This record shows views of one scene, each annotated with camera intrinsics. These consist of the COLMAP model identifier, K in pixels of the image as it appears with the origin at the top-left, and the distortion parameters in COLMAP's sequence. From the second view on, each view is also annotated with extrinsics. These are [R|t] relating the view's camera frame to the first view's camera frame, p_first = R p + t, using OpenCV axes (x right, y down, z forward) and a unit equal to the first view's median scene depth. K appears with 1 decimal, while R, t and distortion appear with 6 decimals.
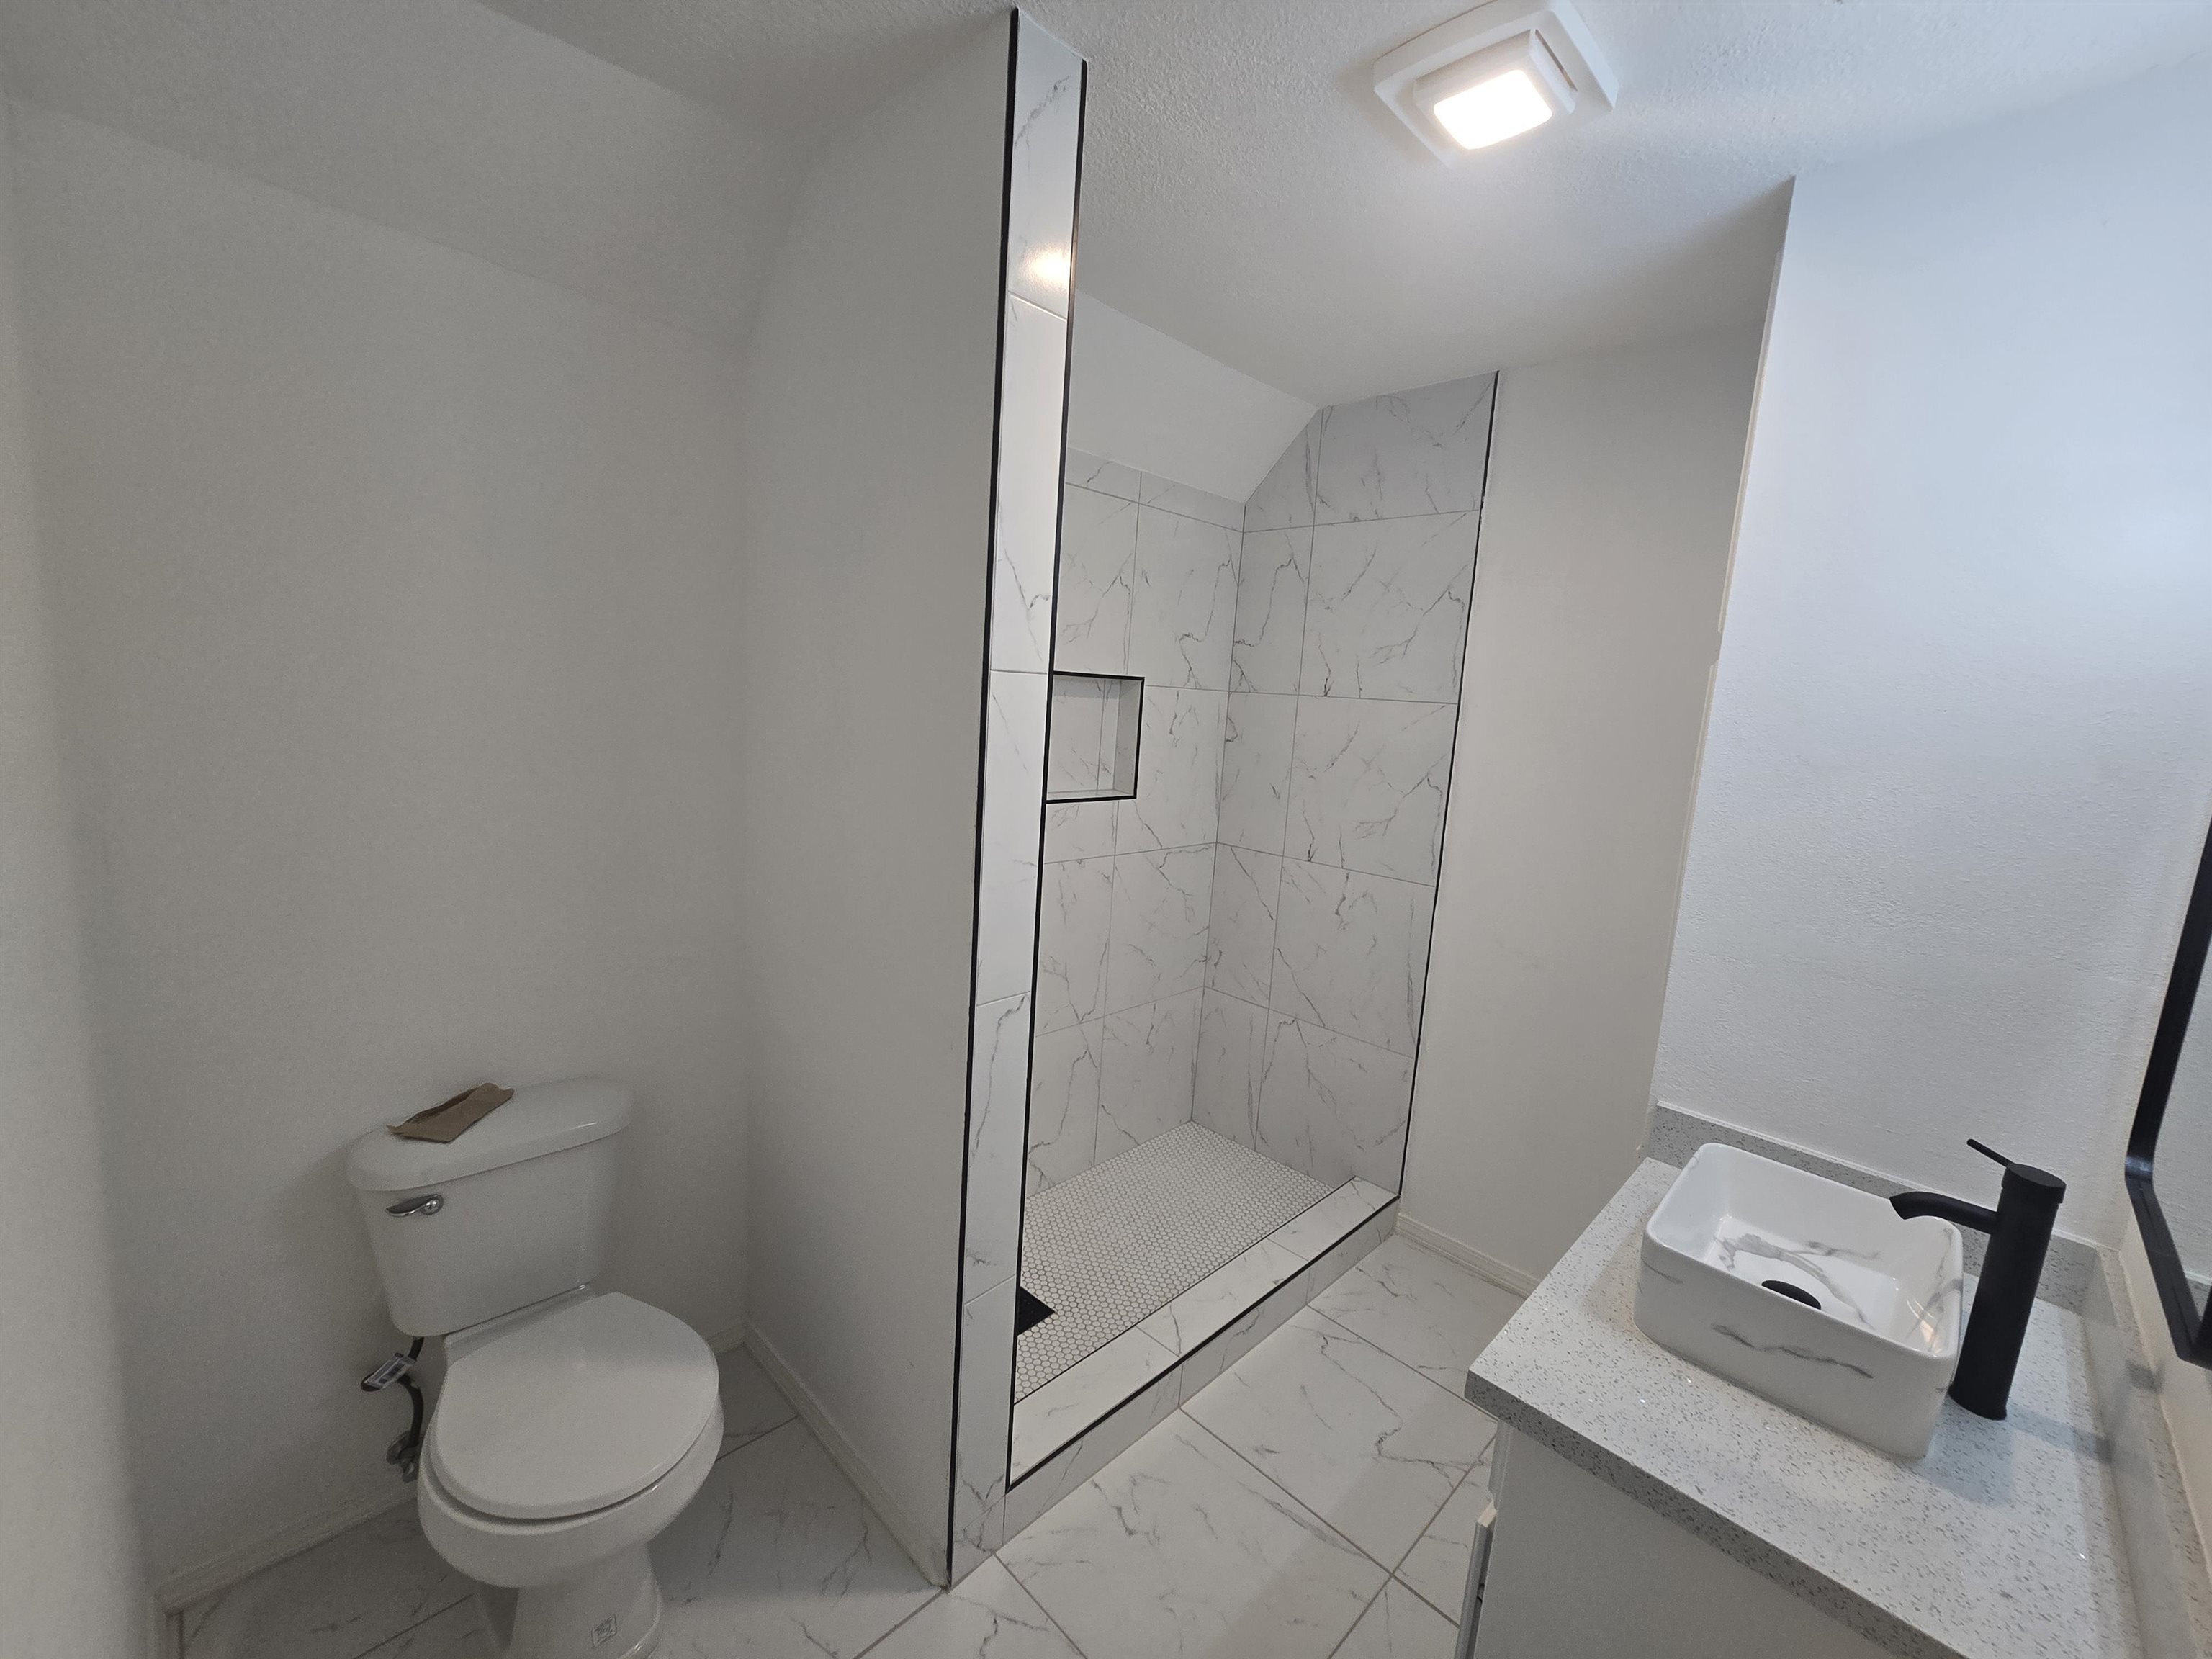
lens RADIAL K [[908.6, 0, 1103.9], [0, 908.6, 827.3], [0, 0, 1]] dist [-0.005981, 0.002706]
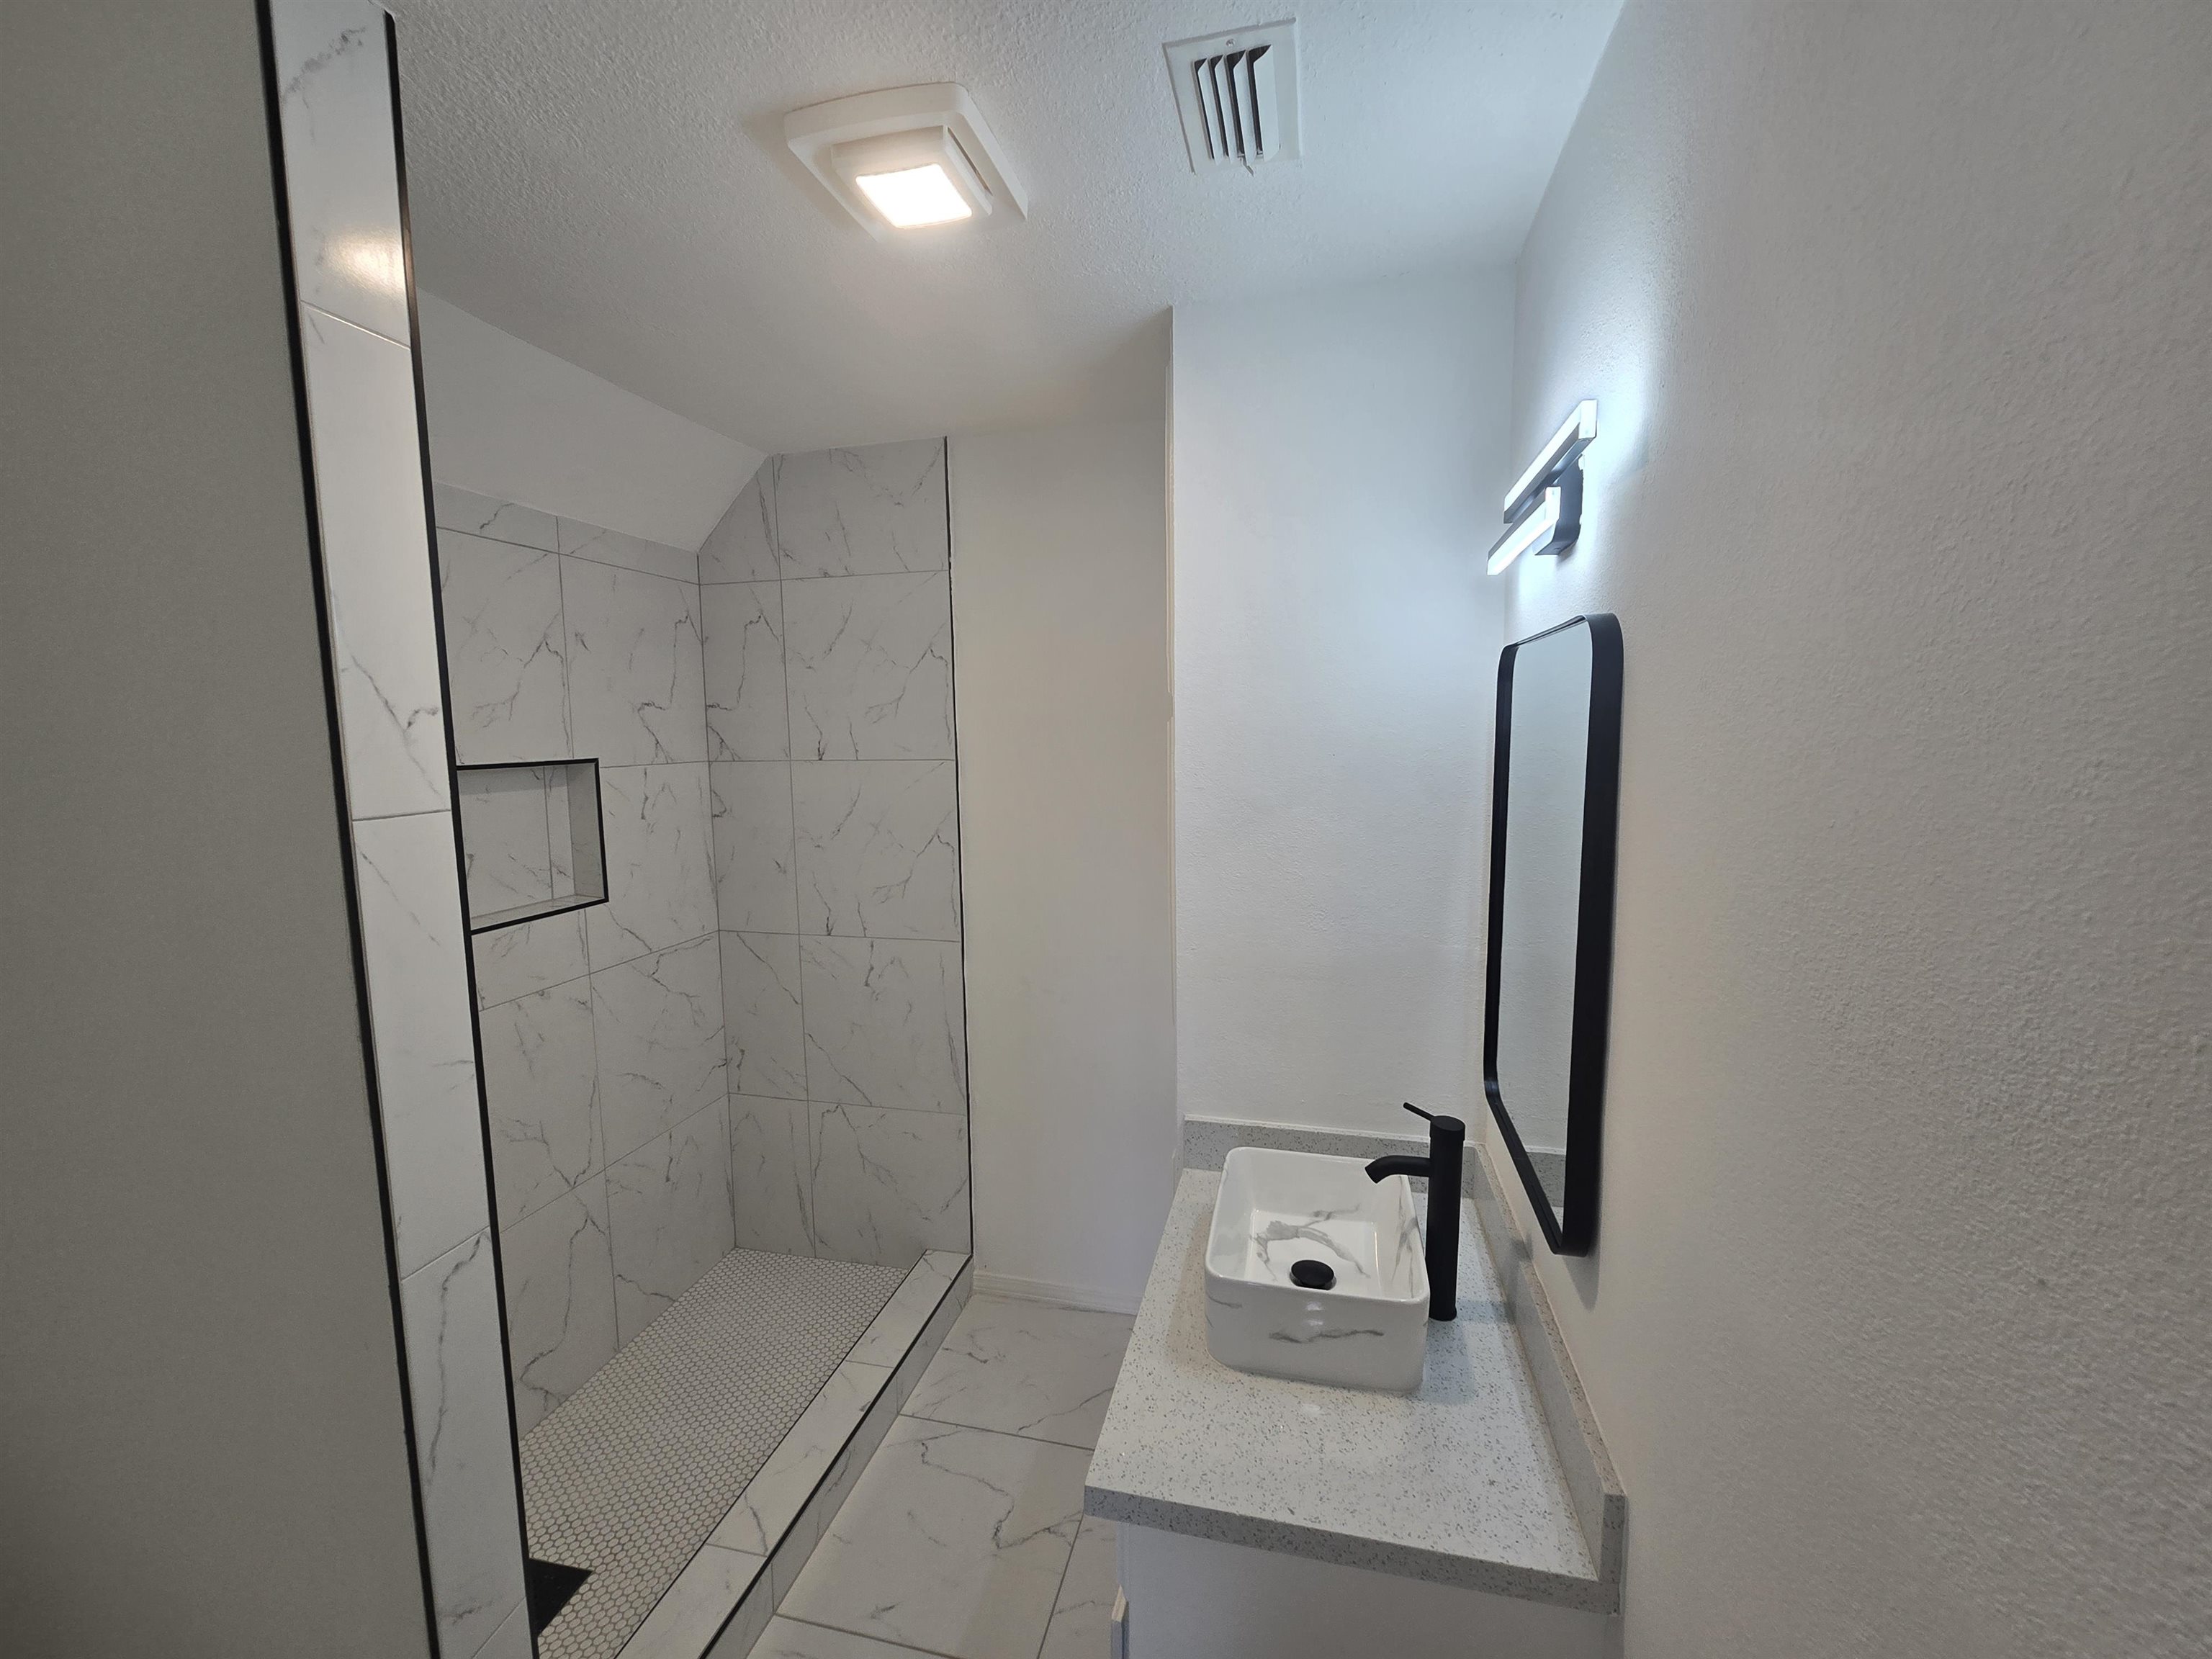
lens RADIAL K [[908.6, 0, 1107.2], [0, 908.6, 814.4], [0, 0, 1]] dist [-0.005981, 0.002706]
pose [[0.849044, -0.130085, 0.512056, 0.012155], [0.144622, 0.989419, 0.011558, -0.083861], [-0.508142, 0.064242, 0.858874, 0.072755]]
